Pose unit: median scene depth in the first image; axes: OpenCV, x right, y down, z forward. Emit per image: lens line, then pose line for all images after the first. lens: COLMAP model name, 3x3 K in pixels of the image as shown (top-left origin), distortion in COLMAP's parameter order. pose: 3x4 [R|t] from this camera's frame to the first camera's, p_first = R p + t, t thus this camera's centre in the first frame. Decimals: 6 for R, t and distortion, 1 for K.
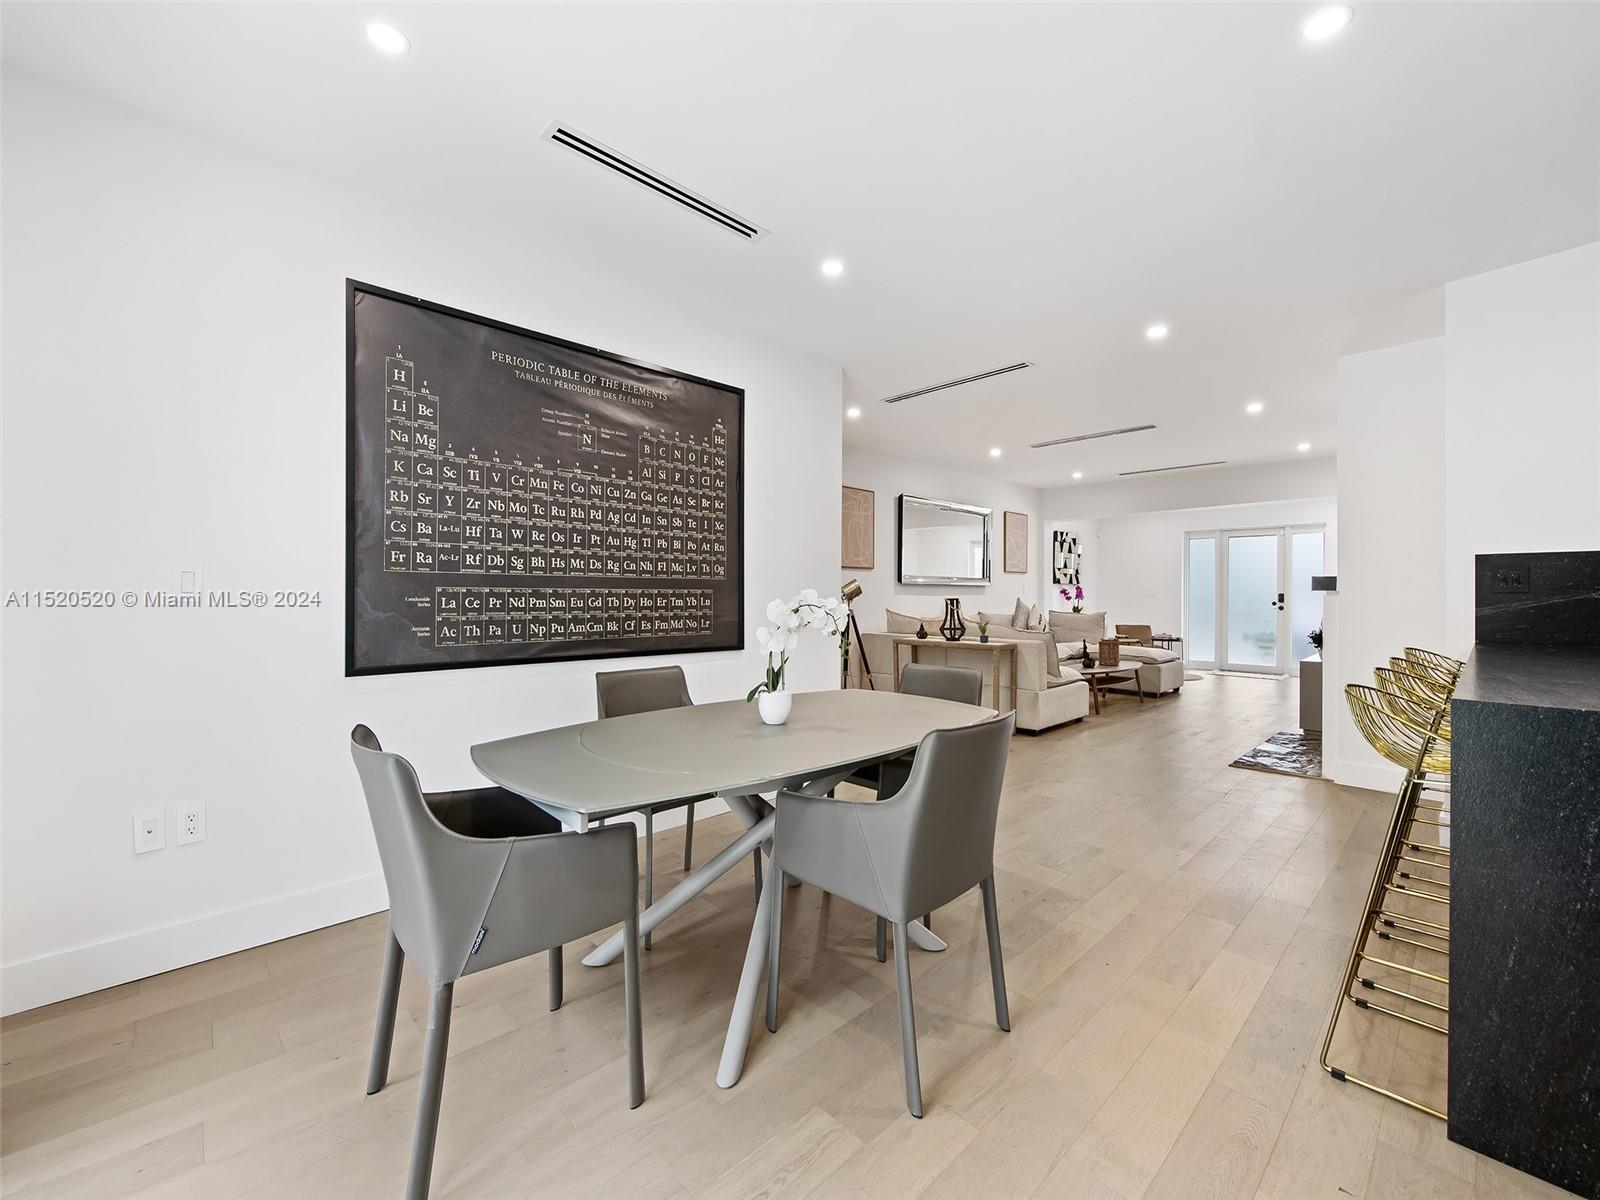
lens RADIAL K [[674.5, 0, 791.1], [0, 674.5, 601.8], [0, 0, 1]] dist [-0.002683, -0.000081]
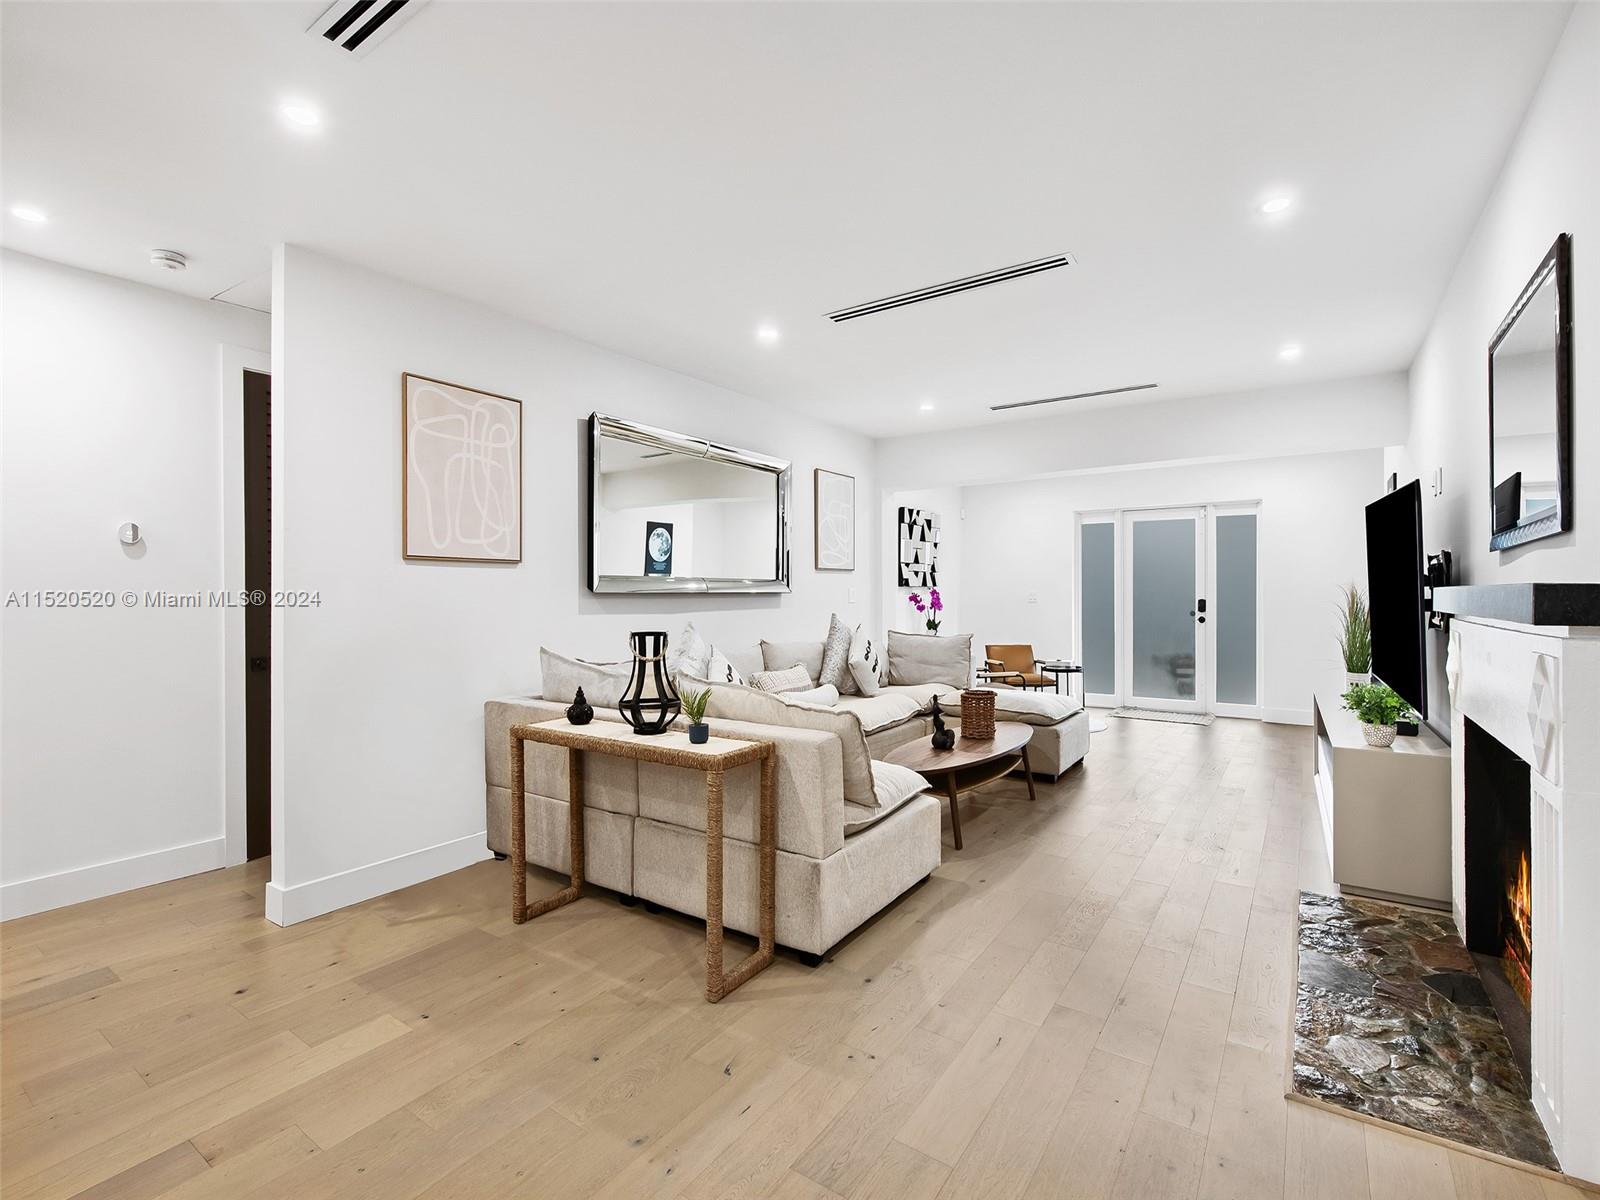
lens RADIAL K [[735.8, 0, 803.7], [0, 735.8, 593.4], [0, 0, 1]] dist [0.001604, 0.000025]
pose [[0.978074, -0.005280, 0.208189, 0.171783], [0.006838, 0.999954, -0.006766, -0.018503], [-0.208144, 0.008041, 0.978065, 0.364723]]
